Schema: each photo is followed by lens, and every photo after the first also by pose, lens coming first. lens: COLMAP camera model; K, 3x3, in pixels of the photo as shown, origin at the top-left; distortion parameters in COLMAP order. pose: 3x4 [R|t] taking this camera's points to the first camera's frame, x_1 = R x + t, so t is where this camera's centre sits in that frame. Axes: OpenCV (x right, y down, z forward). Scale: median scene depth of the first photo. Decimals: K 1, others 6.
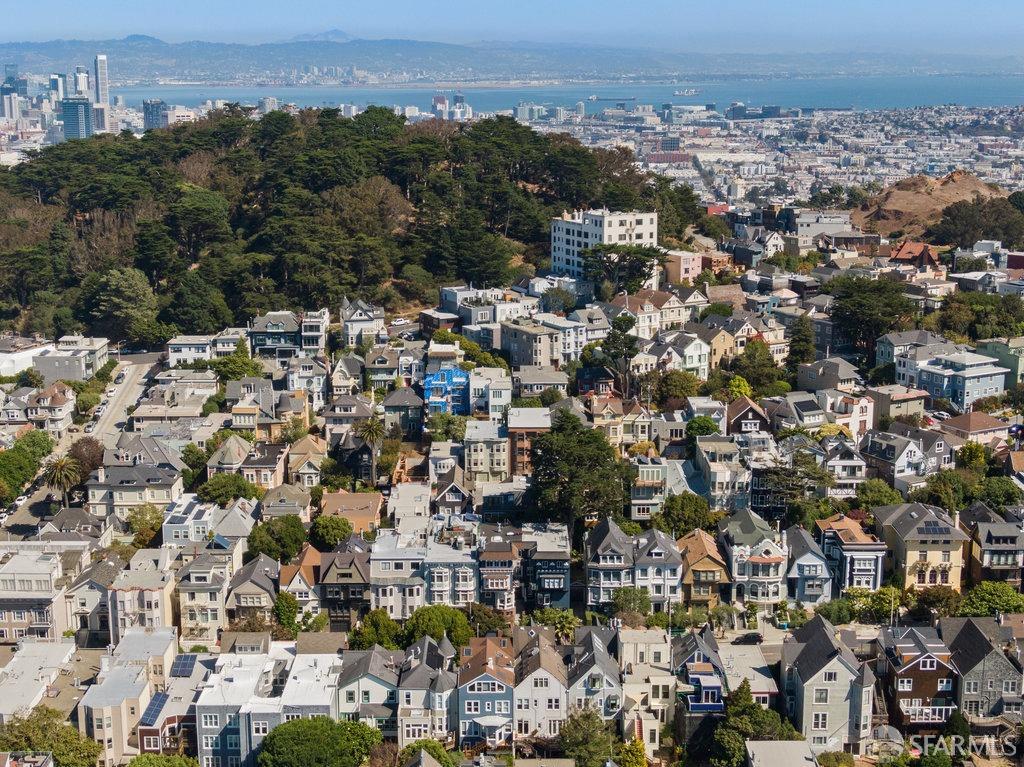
lens RADIAL K [[1490.6, 0, 527.4], [0, 1490.6, 385.4], [0, 0, 1]] dist [0.025309, -0.071471]
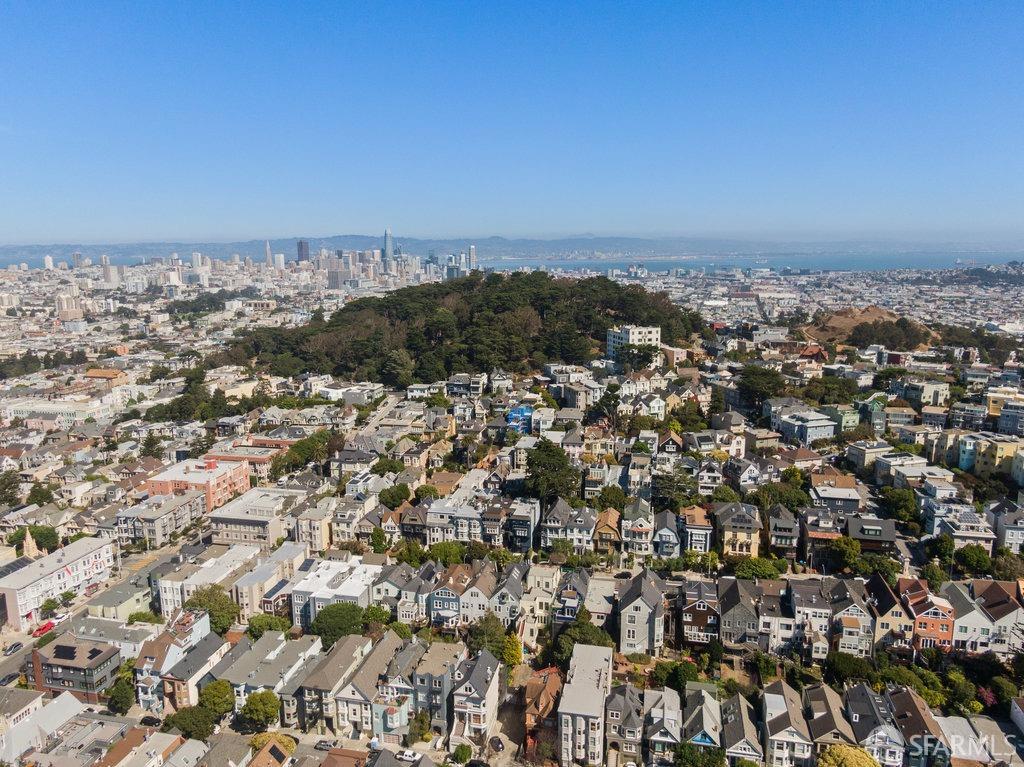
lens RADIAL K [[723.0, 0, 512.0], [0, 723.0, 383.5], [0, 0, 1]] dist [0.057948, -0.087560]
pose [[0.974840, 0.036377, -0.219917, 0.168075], [-0.042631, 0.998808, -0.023759, -0.024625], [0.218791, 0.032536, 0.975229, 0.109801]]
